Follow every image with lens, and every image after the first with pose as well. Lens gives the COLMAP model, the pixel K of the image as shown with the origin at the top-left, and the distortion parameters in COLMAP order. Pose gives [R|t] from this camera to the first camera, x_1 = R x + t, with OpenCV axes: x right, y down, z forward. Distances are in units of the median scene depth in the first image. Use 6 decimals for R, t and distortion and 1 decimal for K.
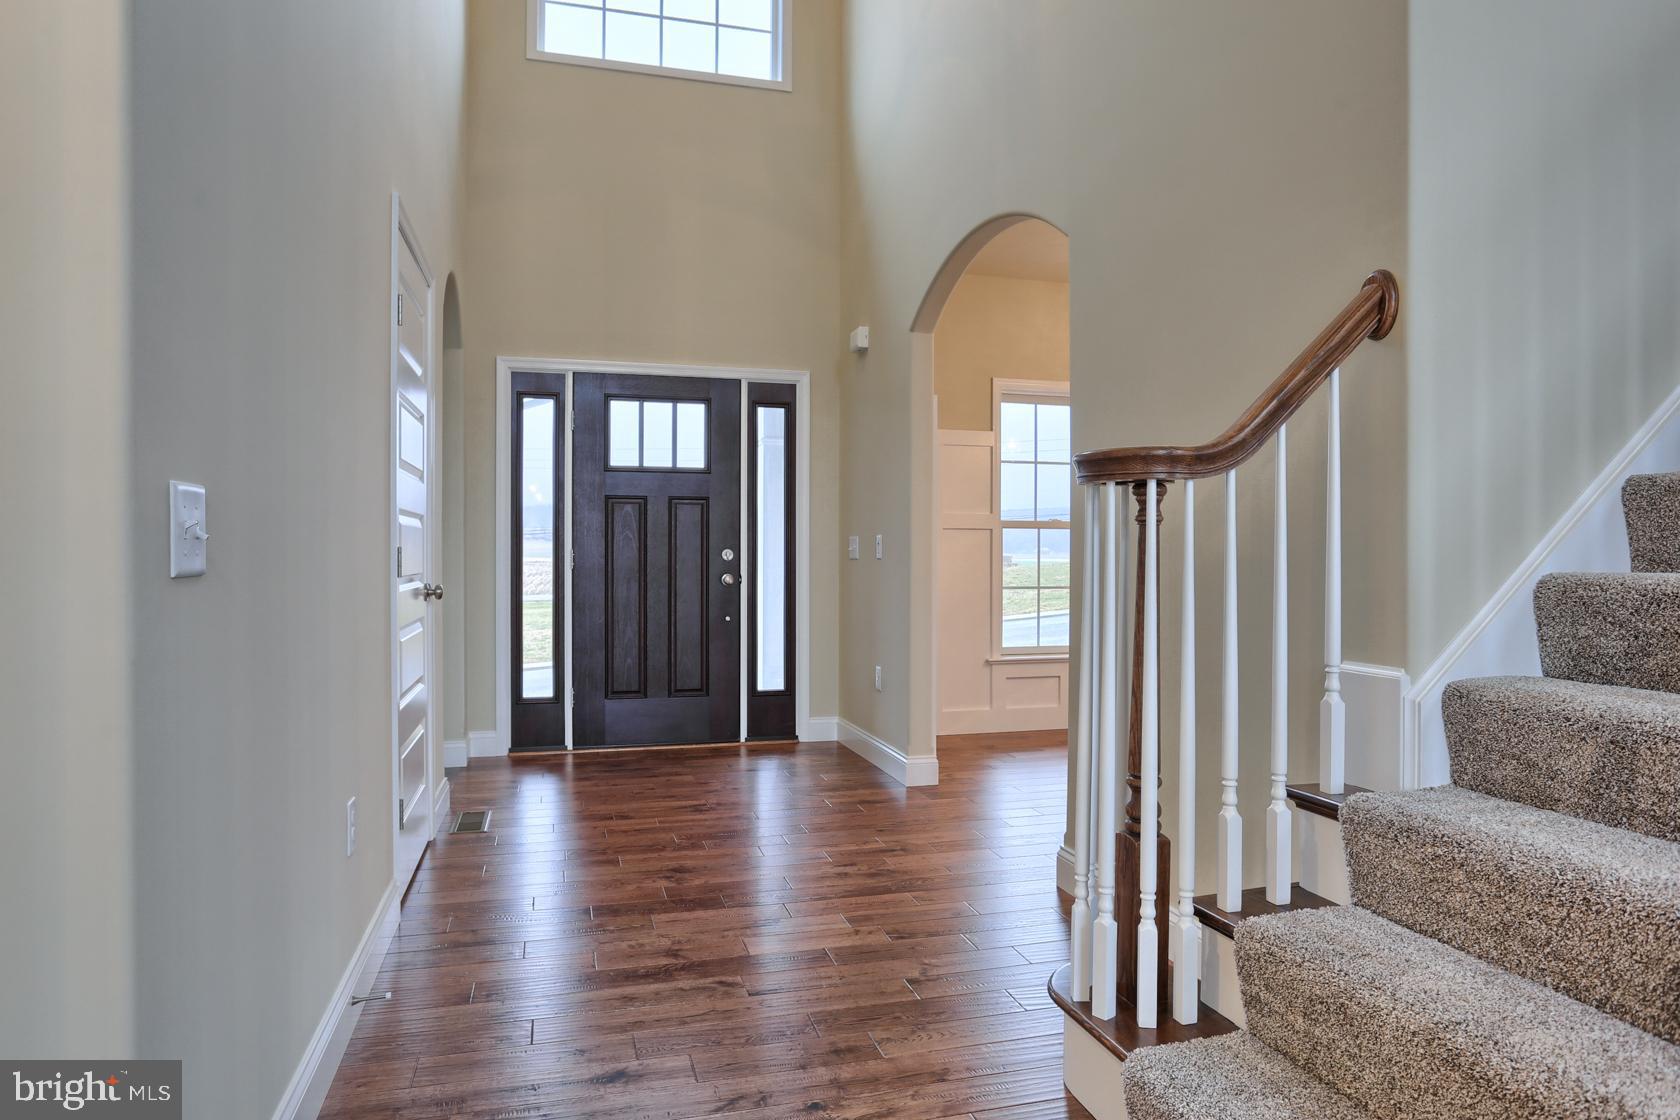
lens RADIAL K [[1091.5, 0, 824.8], [0, 1091.5, 556.1], [0, 0, 1]] dist [-0.001499, 0.002366]
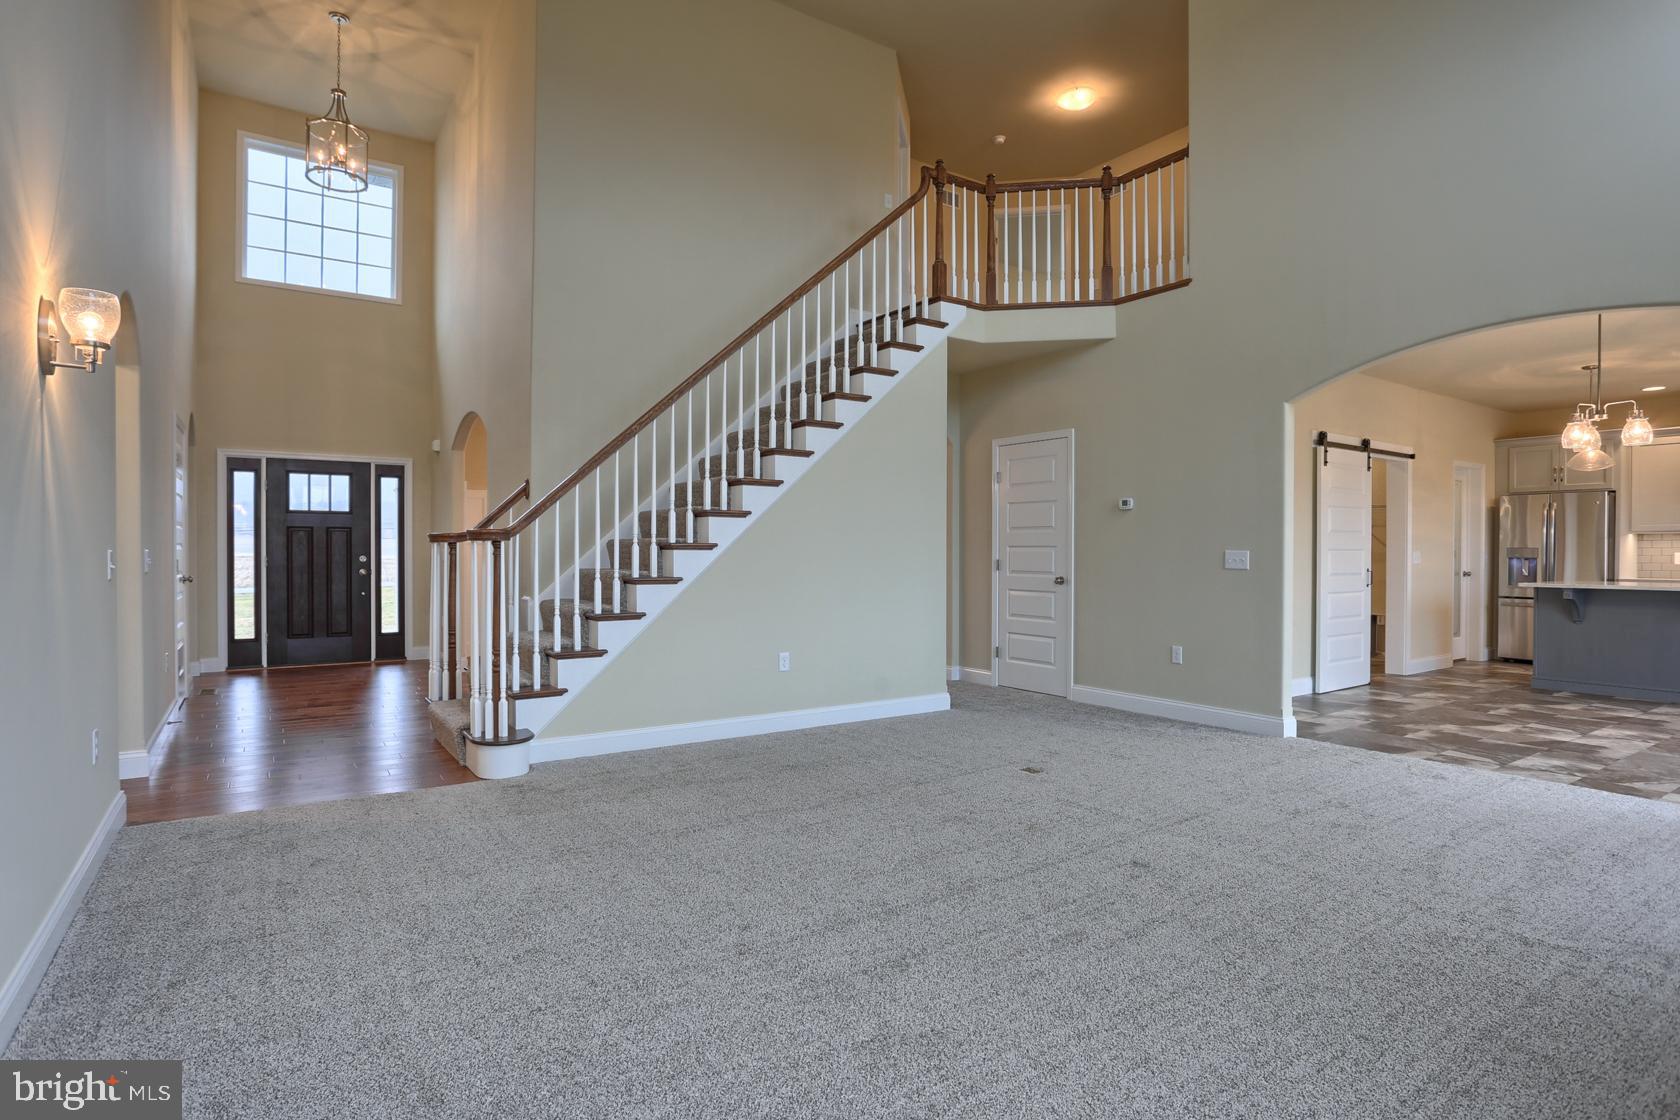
lens RADIAL K [[897.7, 0, 852.2], [0, 897.7, 555.0], [0, 0, 1]] dist [-0.048117, 0.024108]
pose [[0.939734, -0.005511, 0.341862, 0.175269], [0.004083, 0.999980, 0.004895, -0.011272], [-0.341882, -0.003204, 0.939737, -0.683017]]
